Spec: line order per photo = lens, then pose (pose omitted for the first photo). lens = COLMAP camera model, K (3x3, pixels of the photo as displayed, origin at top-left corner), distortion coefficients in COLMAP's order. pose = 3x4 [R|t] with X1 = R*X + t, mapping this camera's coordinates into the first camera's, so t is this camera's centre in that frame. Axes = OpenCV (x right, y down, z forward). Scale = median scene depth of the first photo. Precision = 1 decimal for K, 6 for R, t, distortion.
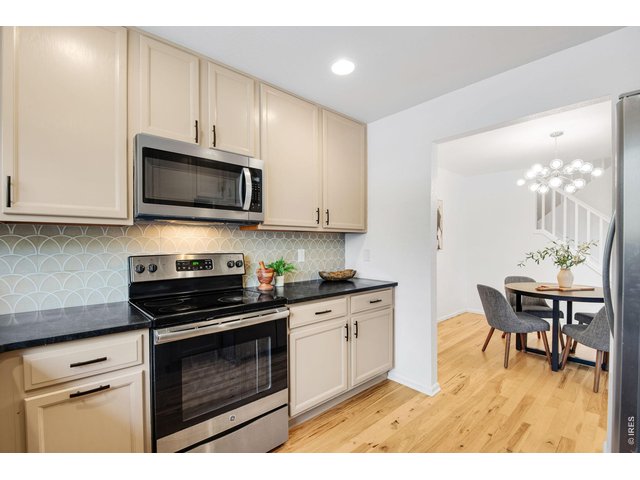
lens RADIAL K [[296.5, 0, 312.2], [0, 296.5, 244.1], [0, 0, 1]] dist [0.000688, -0.000907]
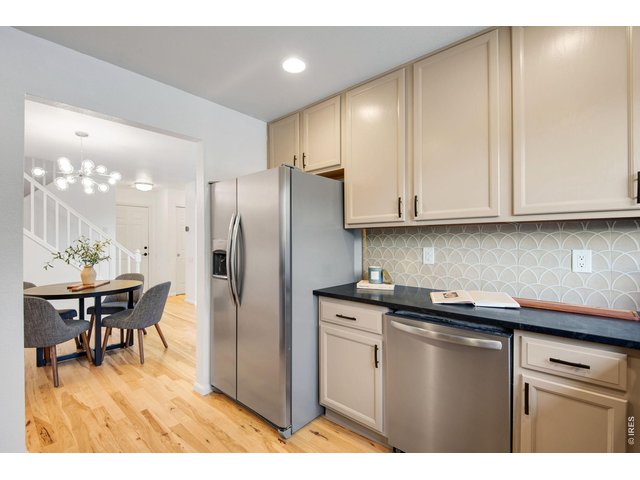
lens RADIAL K [[296.5, 0, 312.2], [0, 296.5, 244.1], [0, 0, 1]] dist [0.000688, -0.000907]
pose [[-0.090008, -0.010857, 0.995882, -0.277929], [0.004982, 0.999923, 0.011352, -0.004364], [-0.995929, 0.005983, -0.089947, 0.344022]]
